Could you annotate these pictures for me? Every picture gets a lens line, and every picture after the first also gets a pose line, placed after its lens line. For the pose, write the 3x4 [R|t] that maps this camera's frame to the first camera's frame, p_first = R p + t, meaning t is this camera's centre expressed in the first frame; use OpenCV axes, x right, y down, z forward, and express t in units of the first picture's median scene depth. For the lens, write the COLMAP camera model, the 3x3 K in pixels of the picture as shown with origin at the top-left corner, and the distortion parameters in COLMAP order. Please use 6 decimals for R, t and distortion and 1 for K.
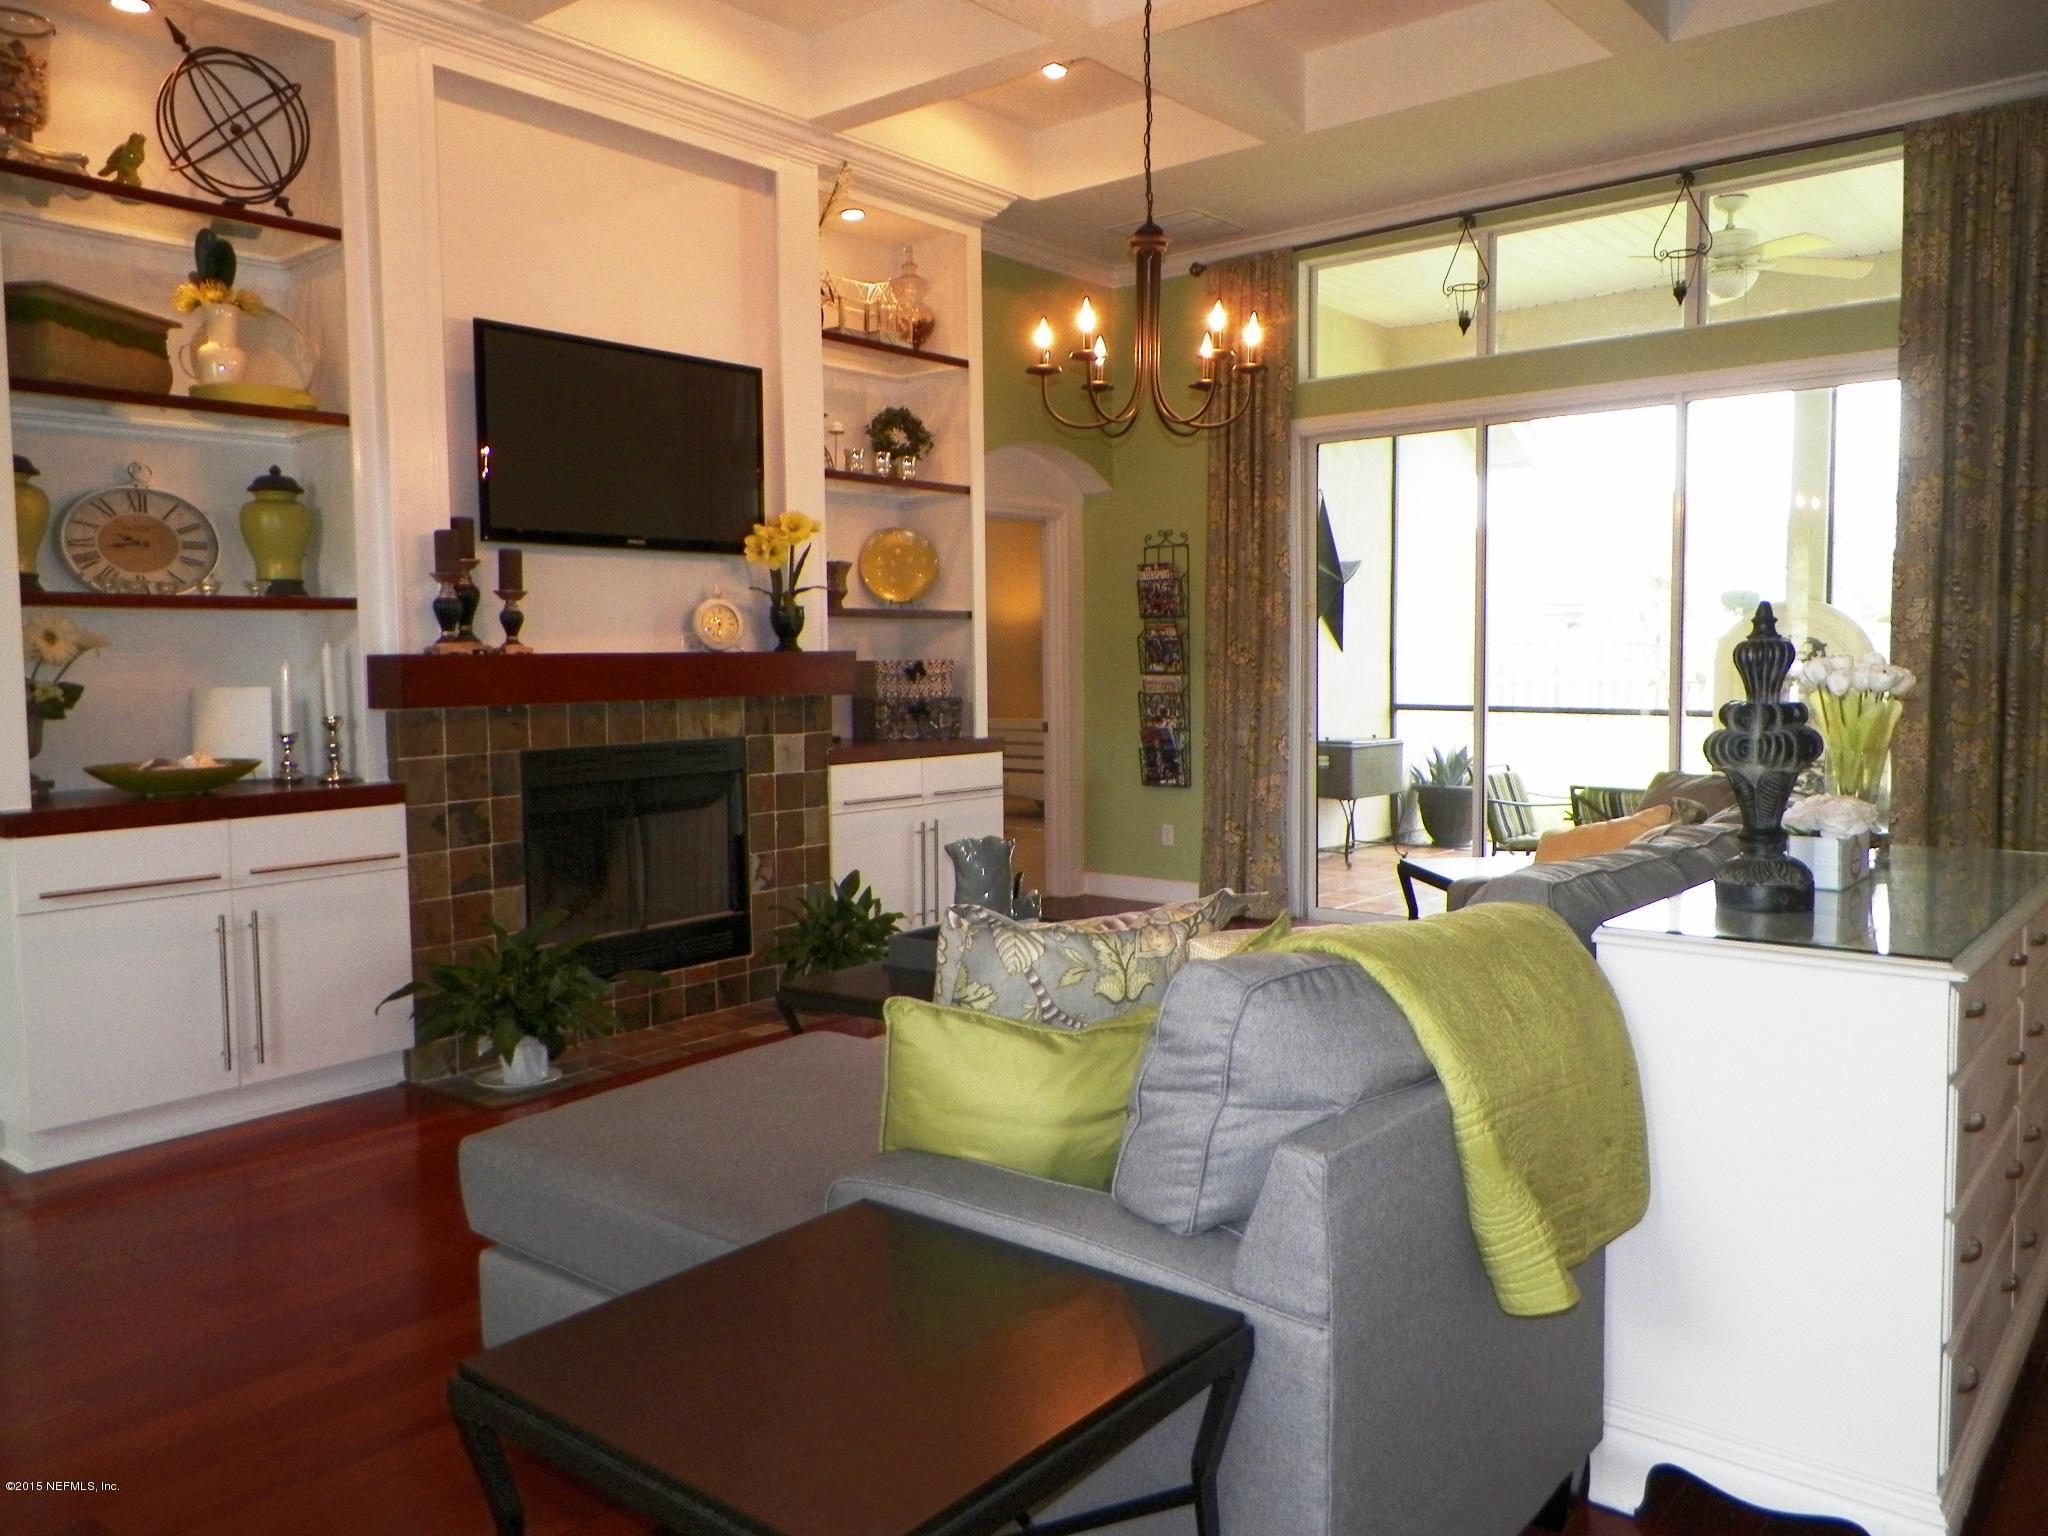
lens RADIAL K [[1553.5, 0, 1020.2], [0, 1553.5, 767.2], [0, 0, 1]] dist [0.013912, -0.002534]
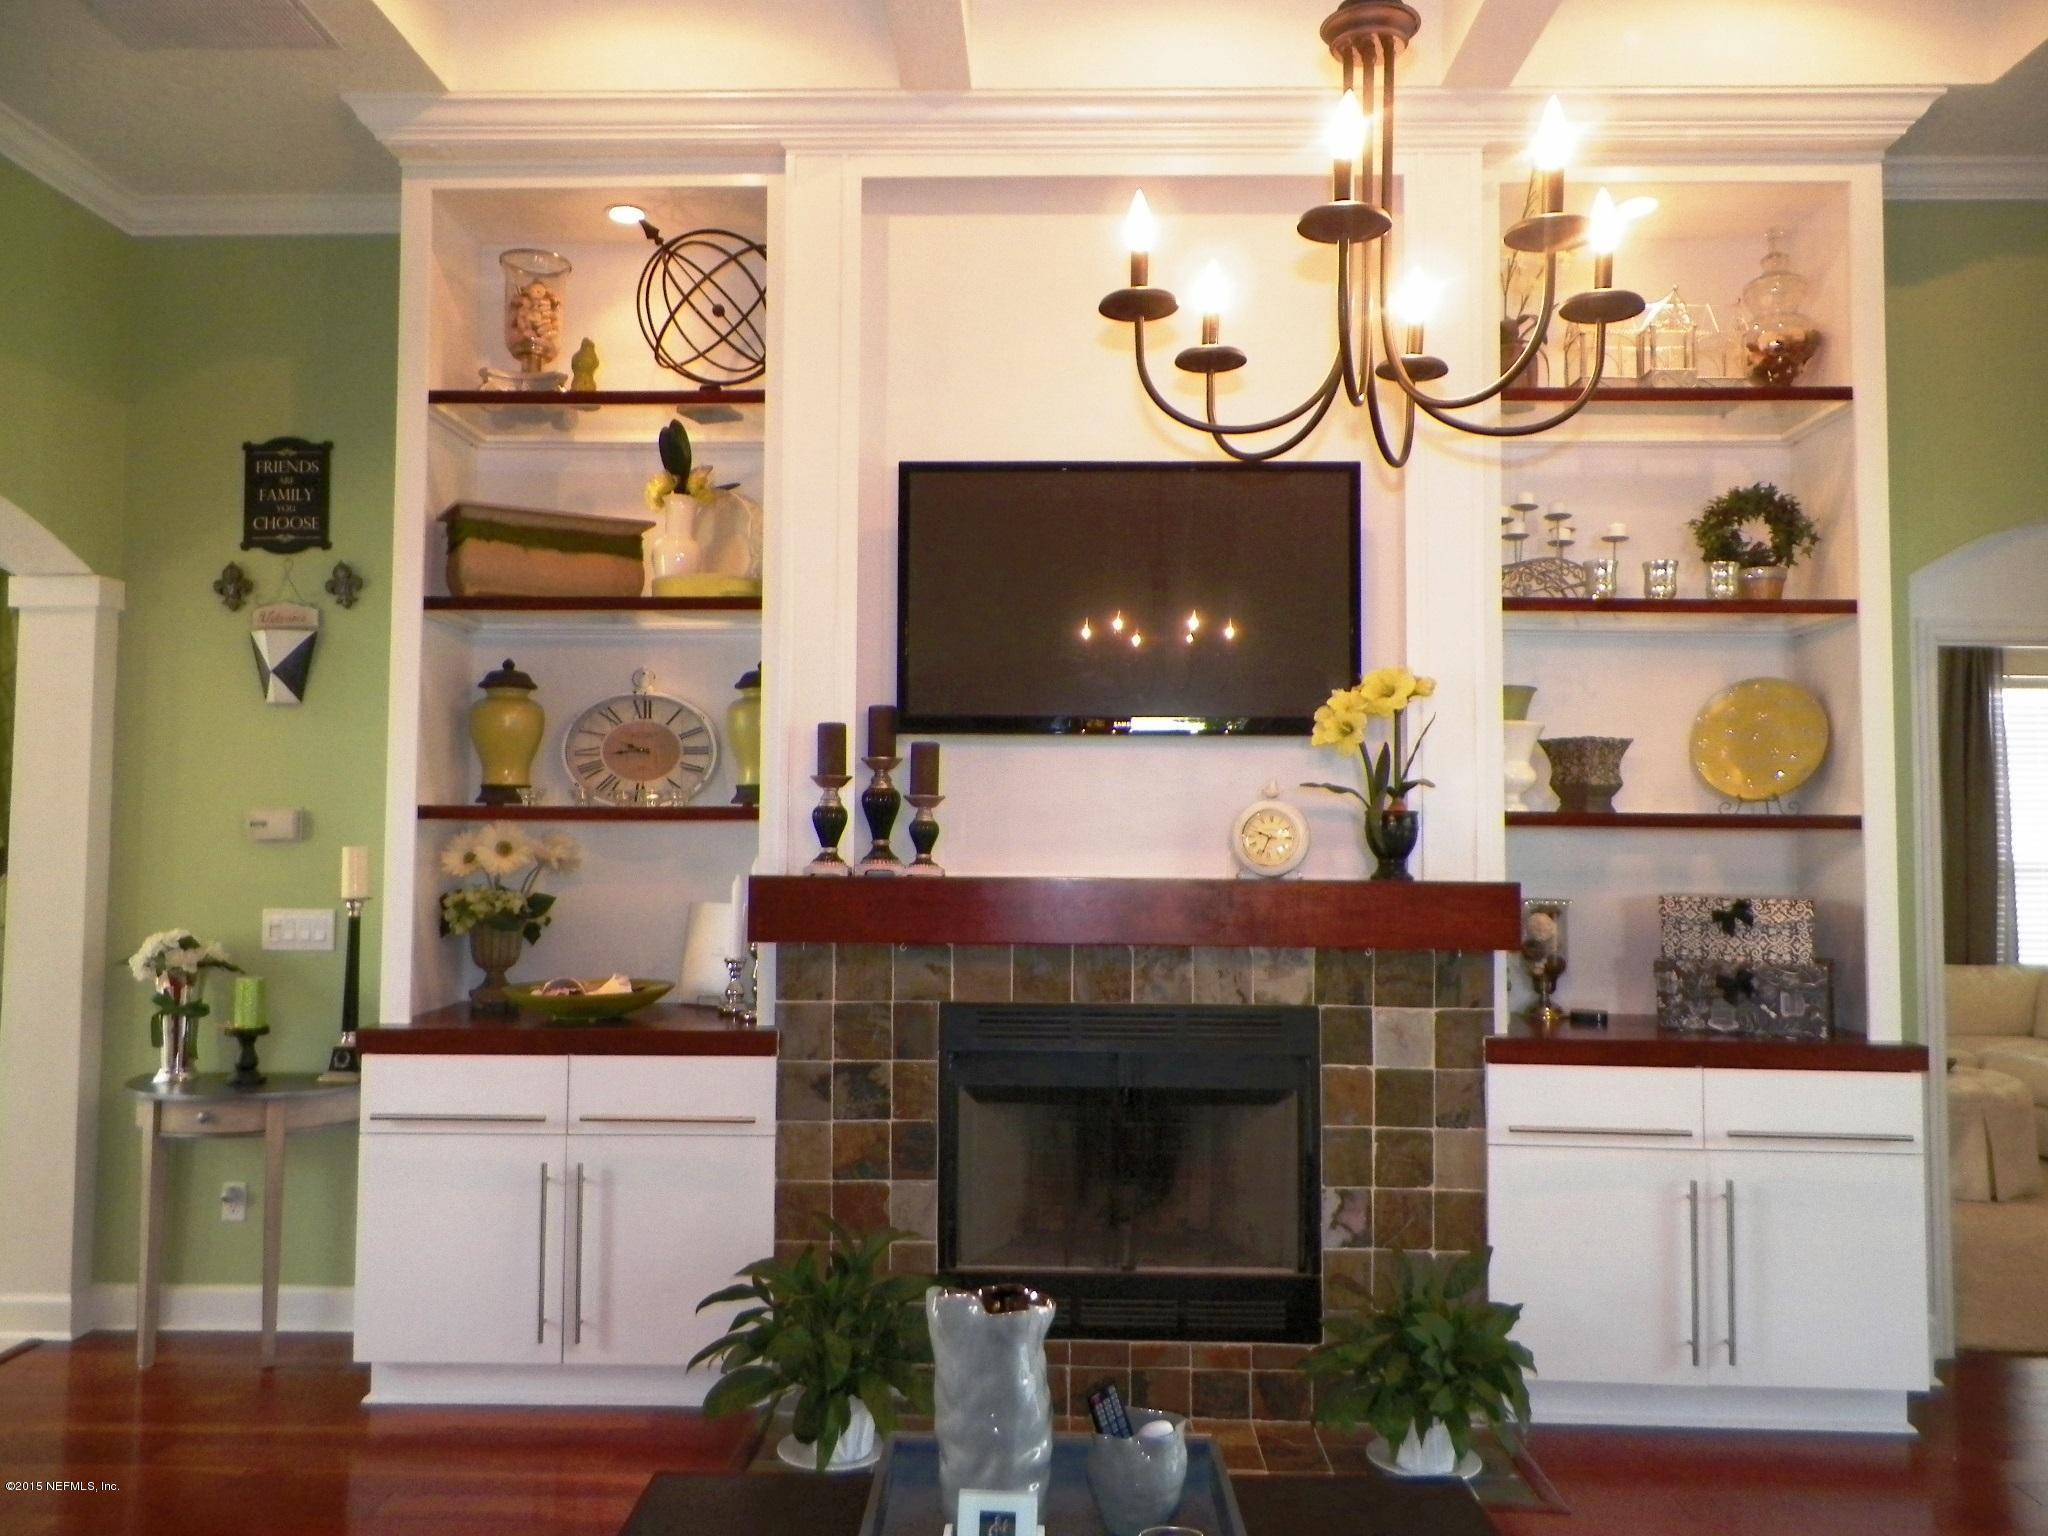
lens RADIAL K [[1553.5, 0, 1025.3], [0, 1553.5, 757.7], [0, 0, 1]] dist [0.013912, -0.002534]
pose [[0.611764, -0.025622, -0.790625, 0.316267], [-0.072650, 0.993431, -0.088409, -0.066009], [0.787697, 0.111524, 0.605884, 0.558390]]
